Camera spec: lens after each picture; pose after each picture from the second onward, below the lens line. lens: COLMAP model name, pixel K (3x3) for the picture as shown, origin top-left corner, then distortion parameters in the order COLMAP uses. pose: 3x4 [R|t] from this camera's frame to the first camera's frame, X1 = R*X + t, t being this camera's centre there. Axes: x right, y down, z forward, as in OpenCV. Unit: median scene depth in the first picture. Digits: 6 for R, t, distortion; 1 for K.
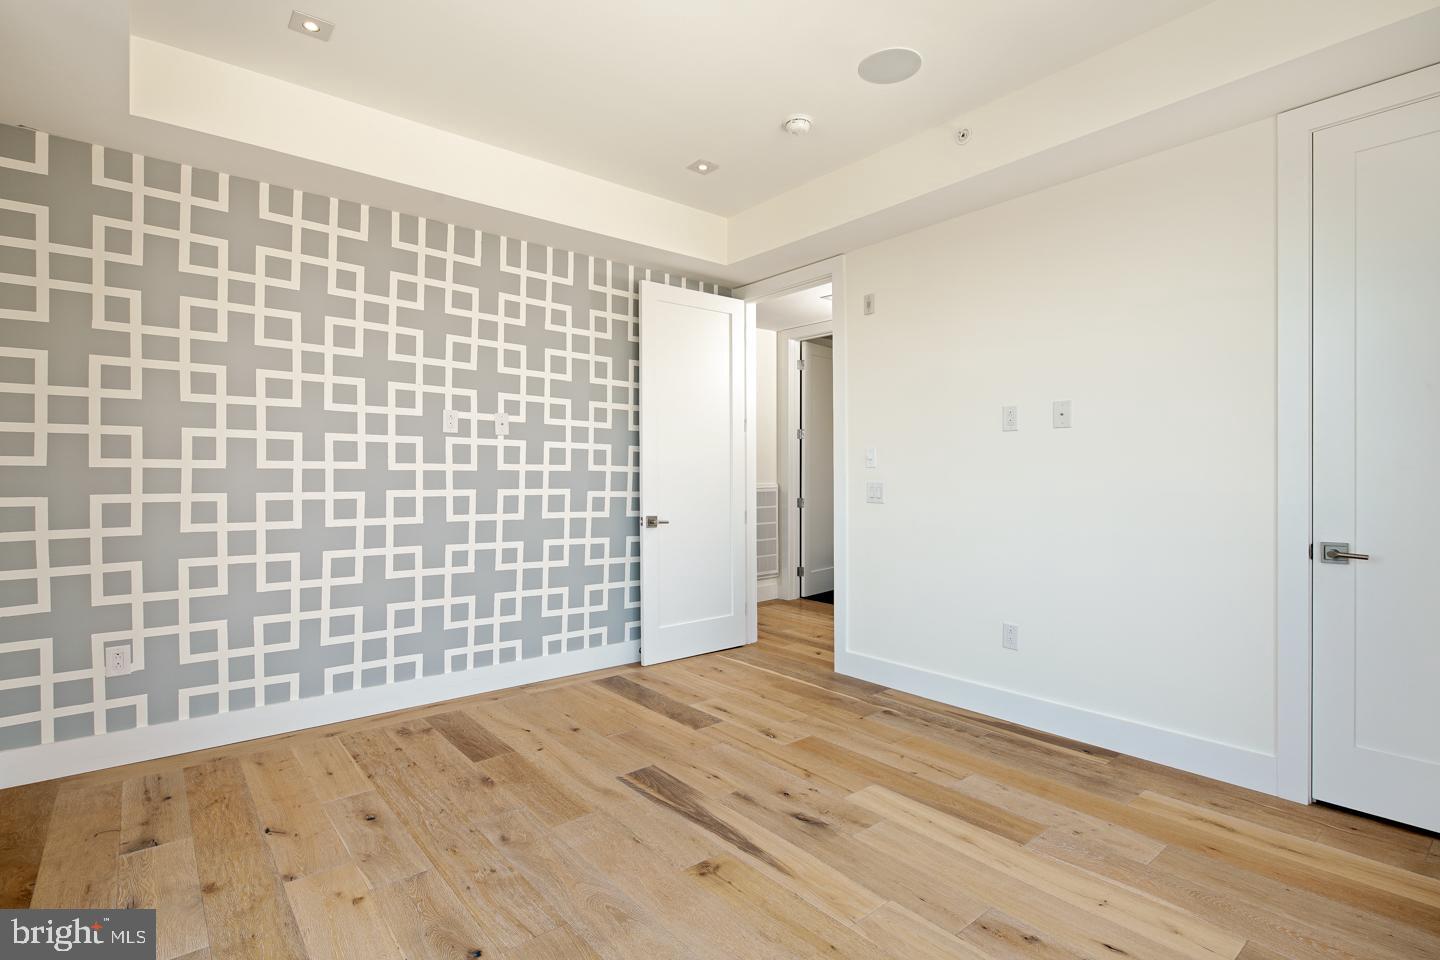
lens RADIAL K [[700.0, 0, 720.3], [0, 700.0, 474.5], [0, 0, 1]] dist [0.003670, -0.004530]
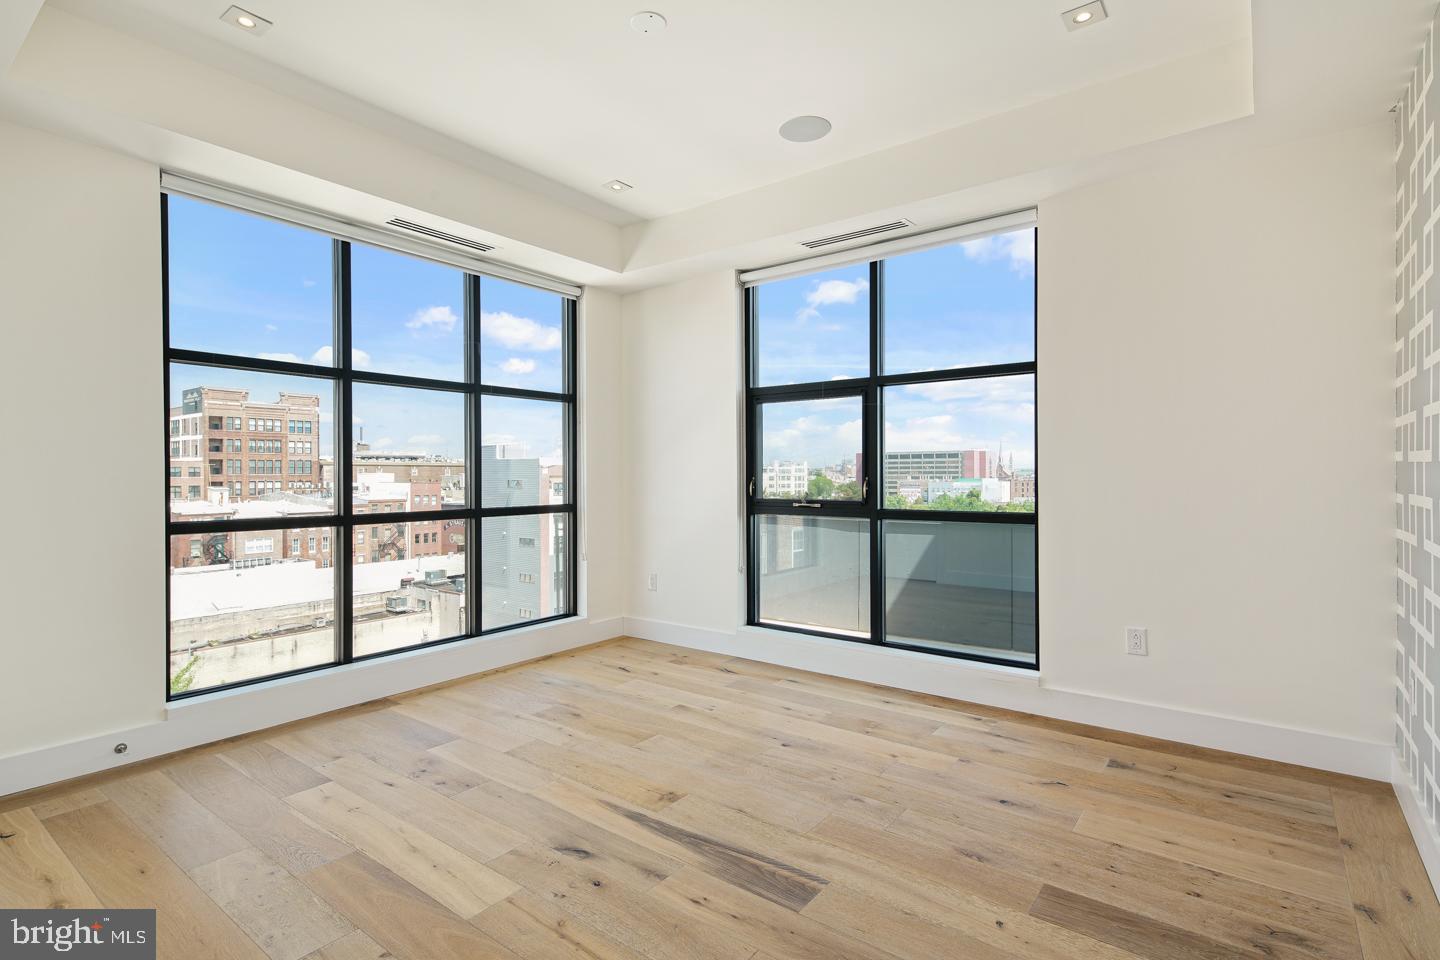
lens RADIAL K [[700.0, 0, 723.0], [0, 700.0, 478.0], [0, 0, 1]] dist [0.003670, -0.004530]
pose [[-0.974248, 0.004487, -0.225436, 0.140977], [0.002662, 0.999961, 0.008396, -0.000364], [0.225465, 0.007579, -0.974222, 1.919890]]
